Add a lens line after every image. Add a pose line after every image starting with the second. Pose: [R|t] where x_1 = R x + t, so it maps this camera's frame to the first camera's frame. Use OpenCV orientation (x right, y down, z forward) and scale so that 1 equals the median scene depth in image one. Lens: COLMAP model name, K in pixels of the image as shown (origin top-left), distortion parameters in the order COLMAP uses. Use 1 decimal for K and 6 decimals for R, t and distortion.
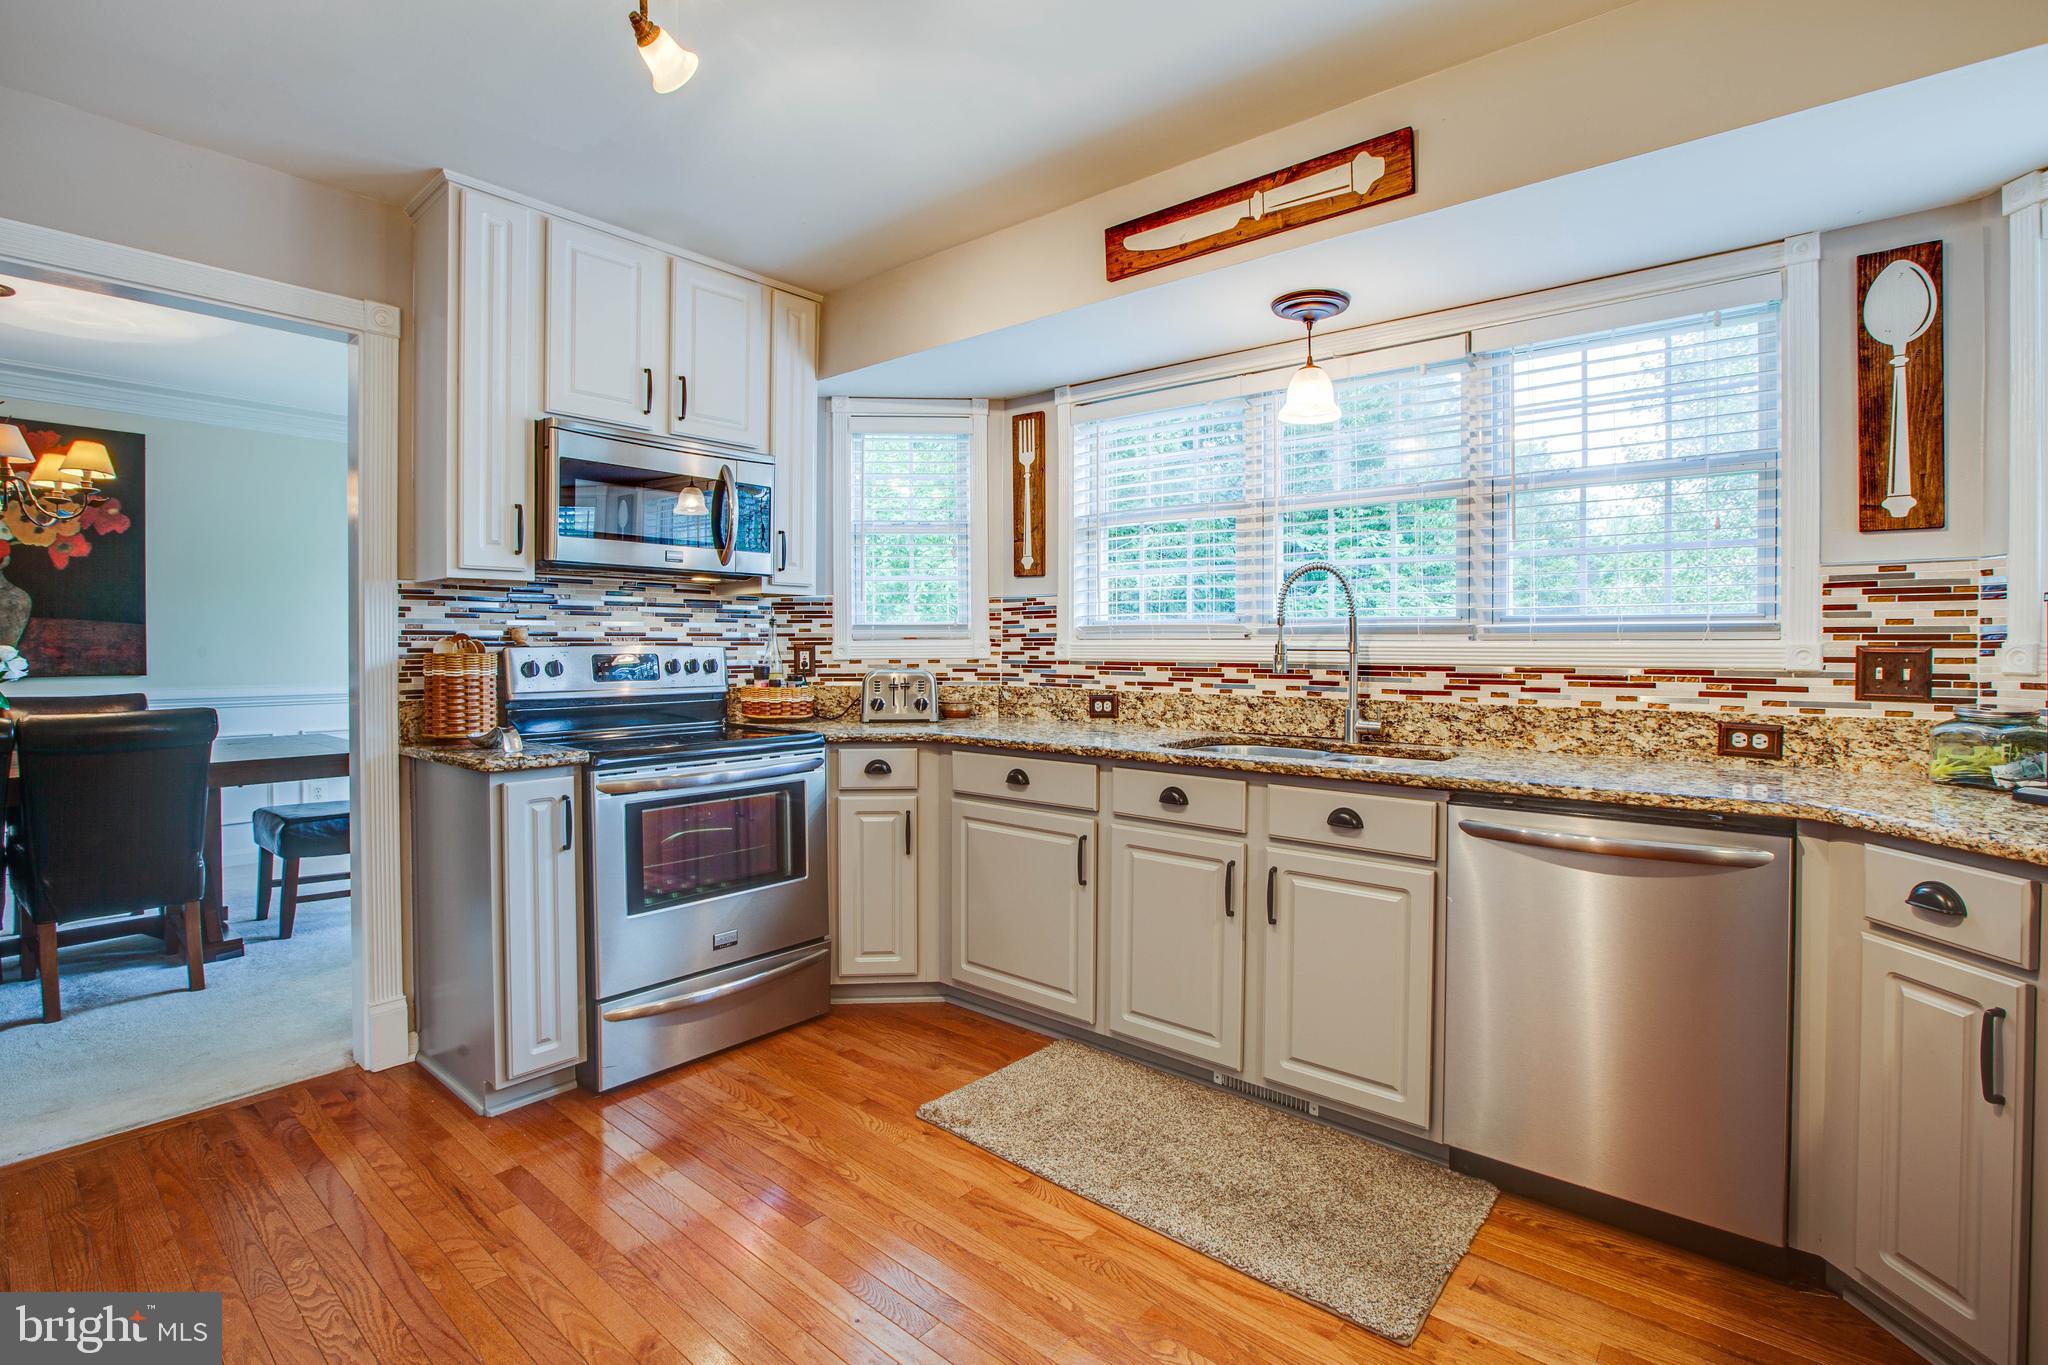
lens RADIAL K [[962.6, 0, 1032.4], [0, 962.6, 650.1], [0, 0, 1]] dist [-0.050894, 0.019635]
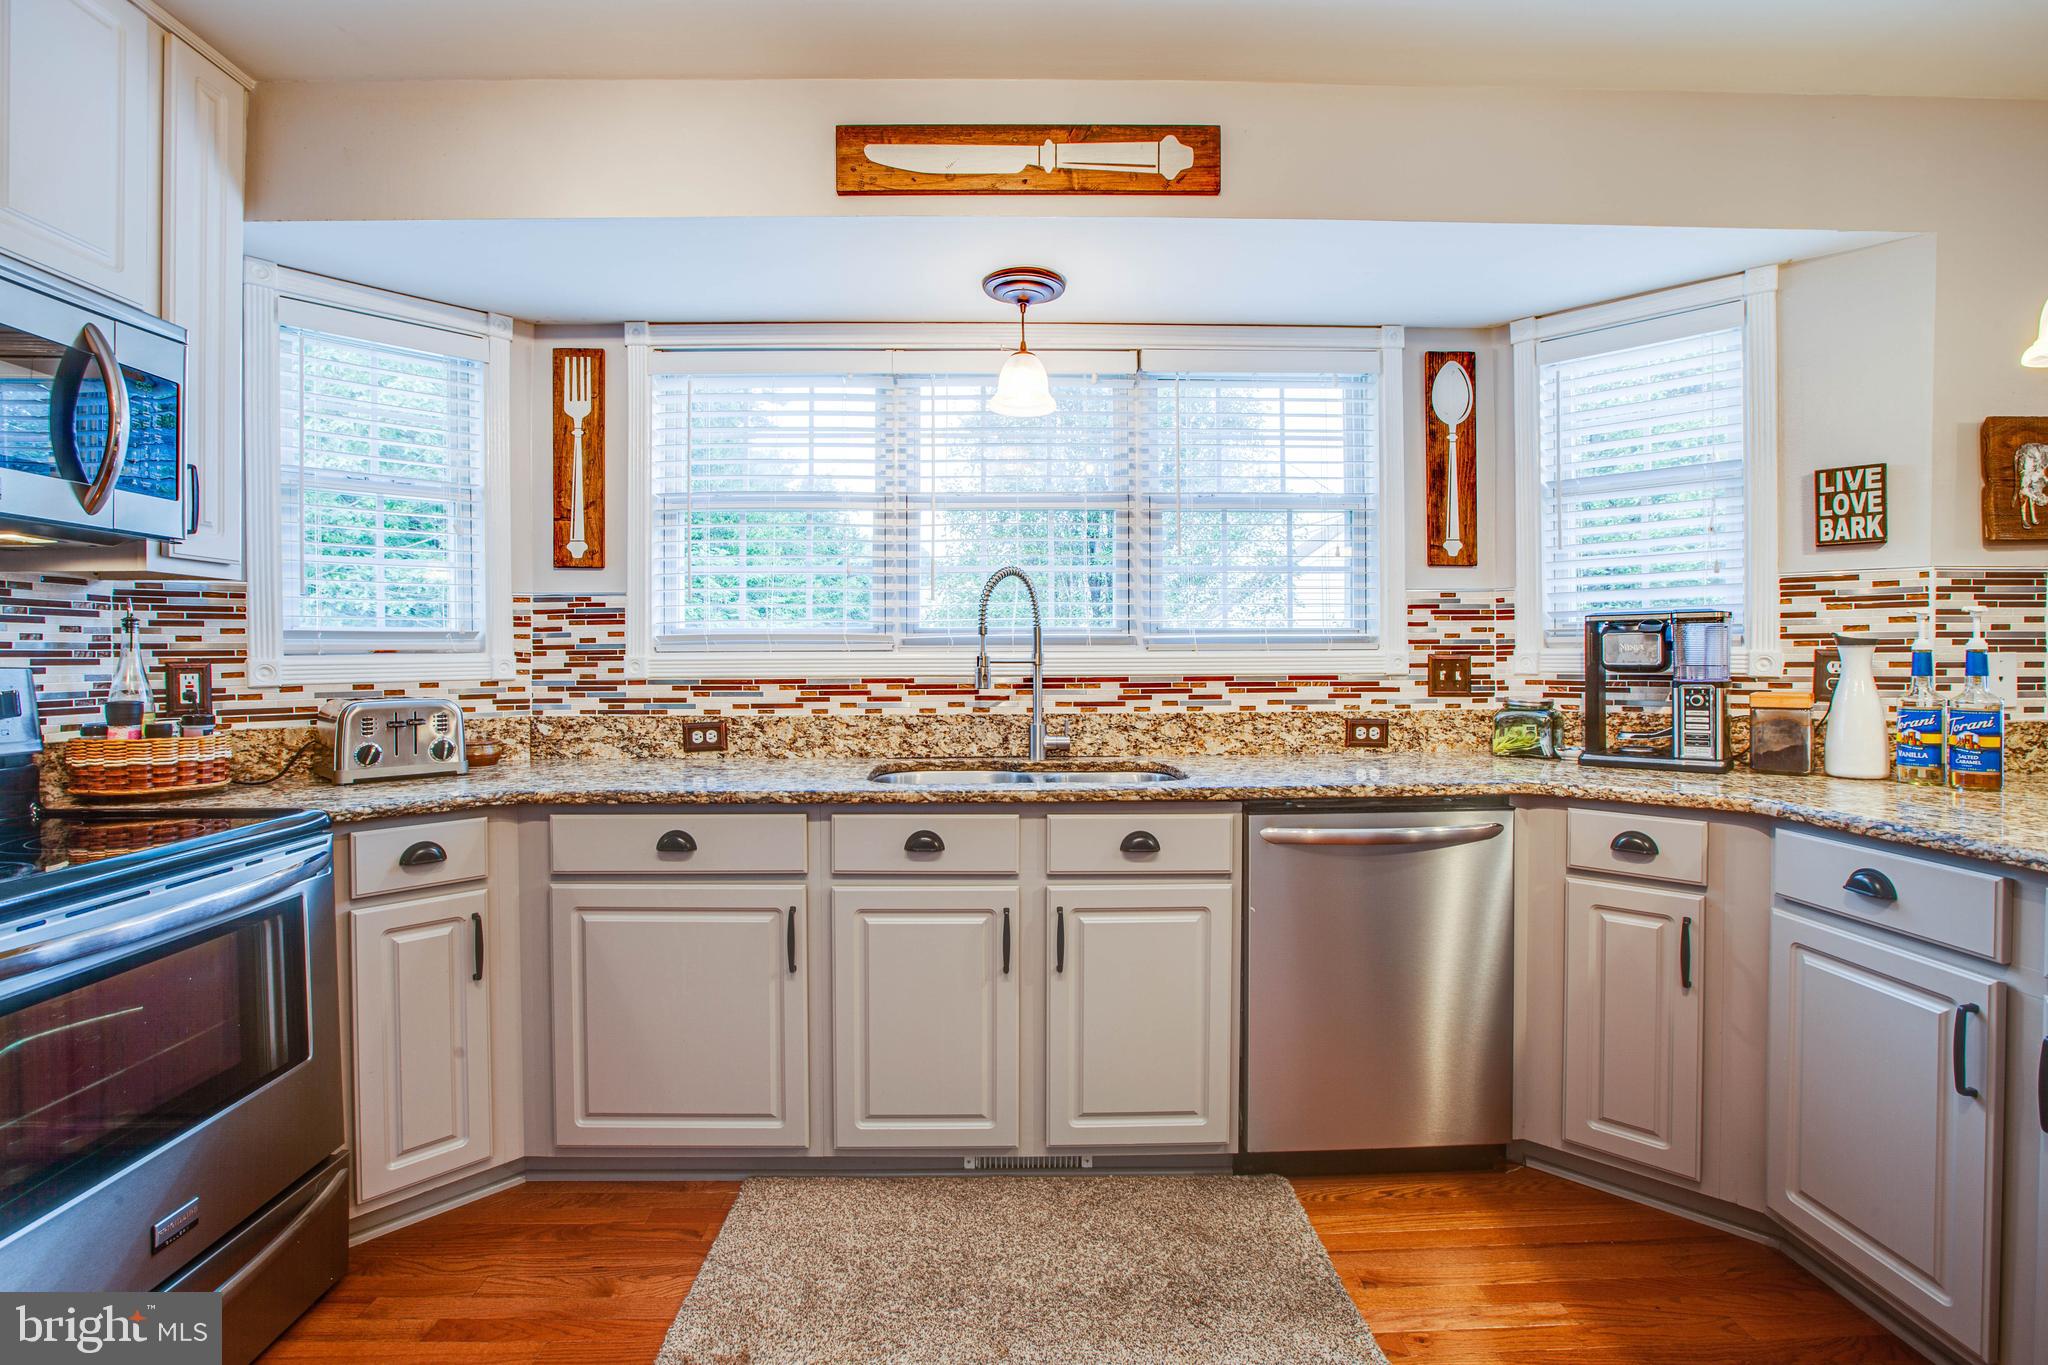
lens RADIAL K [[939.2, 0, 1014.1], [0, 939.2, 660.9], [0, 0, 1]] dist [-0.062149, 0.029568]
pose [[0.753542, -0.009138, 0.657336, -0.299649], [0.010701, 0.999941, 0.001634, -0.002875], [-0.657312, 0.005803, 0.753596, 0.323367]]
